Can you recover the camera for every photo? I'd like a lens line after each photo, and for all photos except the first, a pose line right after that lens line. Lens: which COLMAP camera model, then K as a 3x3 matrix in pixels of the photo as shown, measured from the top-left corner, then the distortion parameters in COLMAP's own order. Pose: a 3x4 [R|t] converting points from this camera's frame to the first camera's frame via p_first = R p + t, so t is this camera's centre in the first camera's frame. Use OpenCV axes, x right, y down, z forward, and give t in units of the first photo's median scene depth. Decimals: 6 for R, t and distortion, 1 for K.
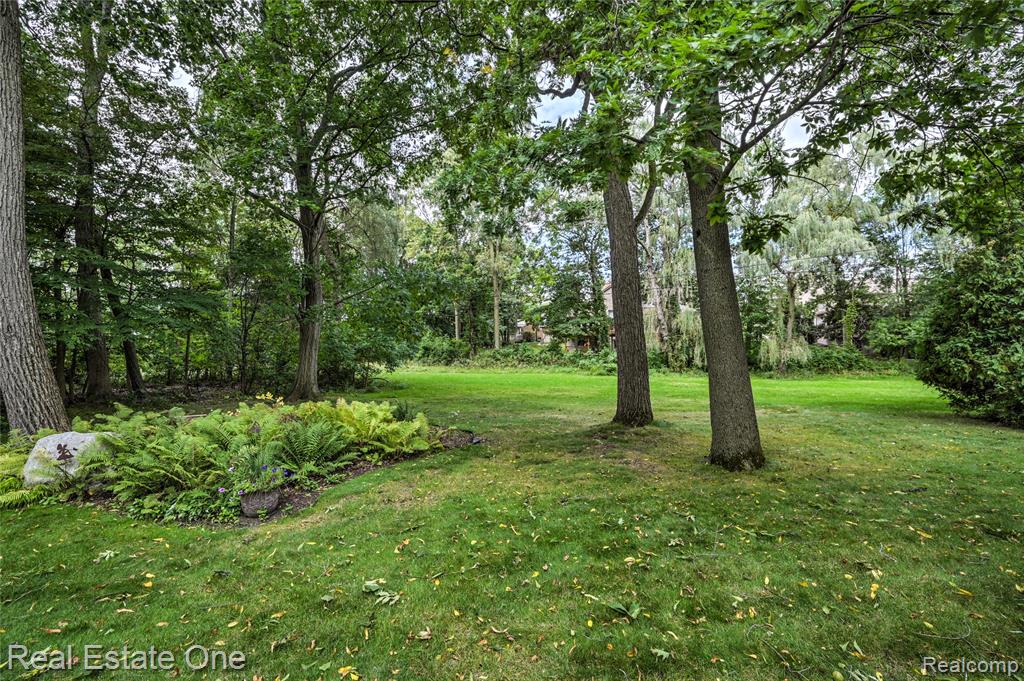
lens RADIAL K [[400.6, 0, 508.9], [0, 400.6, 345.3], [0, 0, 1]] dist [-0.010506, -0.000215]
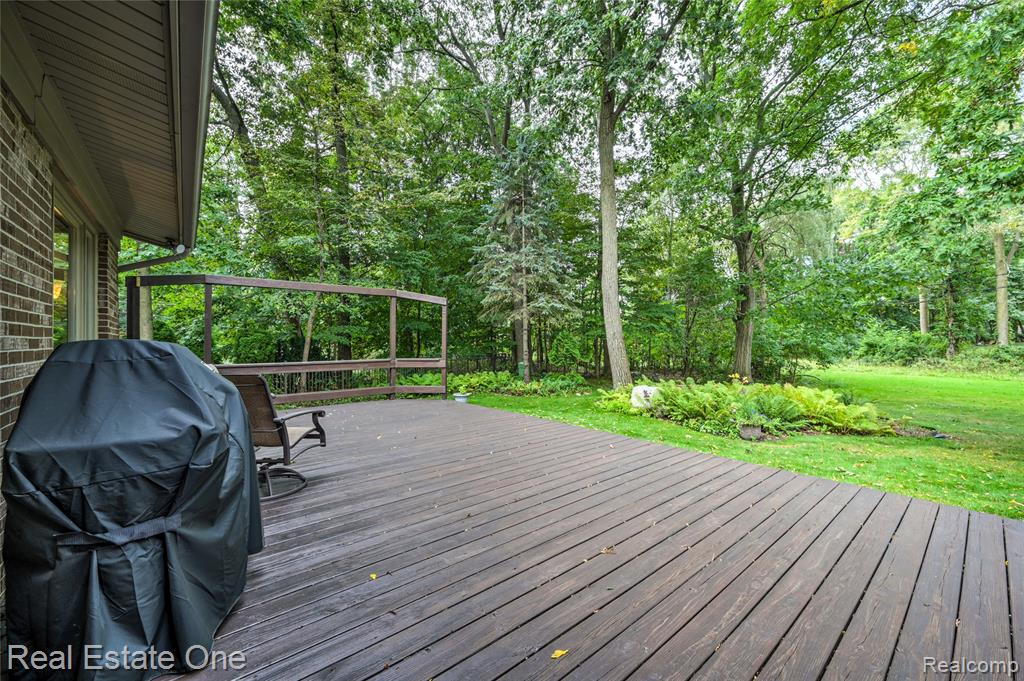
lens RADIAL K [[400.6, 0, 503.8], [0, 400.6, 349.0], [0, 0, 1]] dist [-0.010506, -0.000215]
pose [[0.584412, 0.007166, -0.811426, 0.036048], [0.007314, 0.999874, 0.014098, -0.001010], [0.811424, -0.014173, 0.584286, -0.204176]]
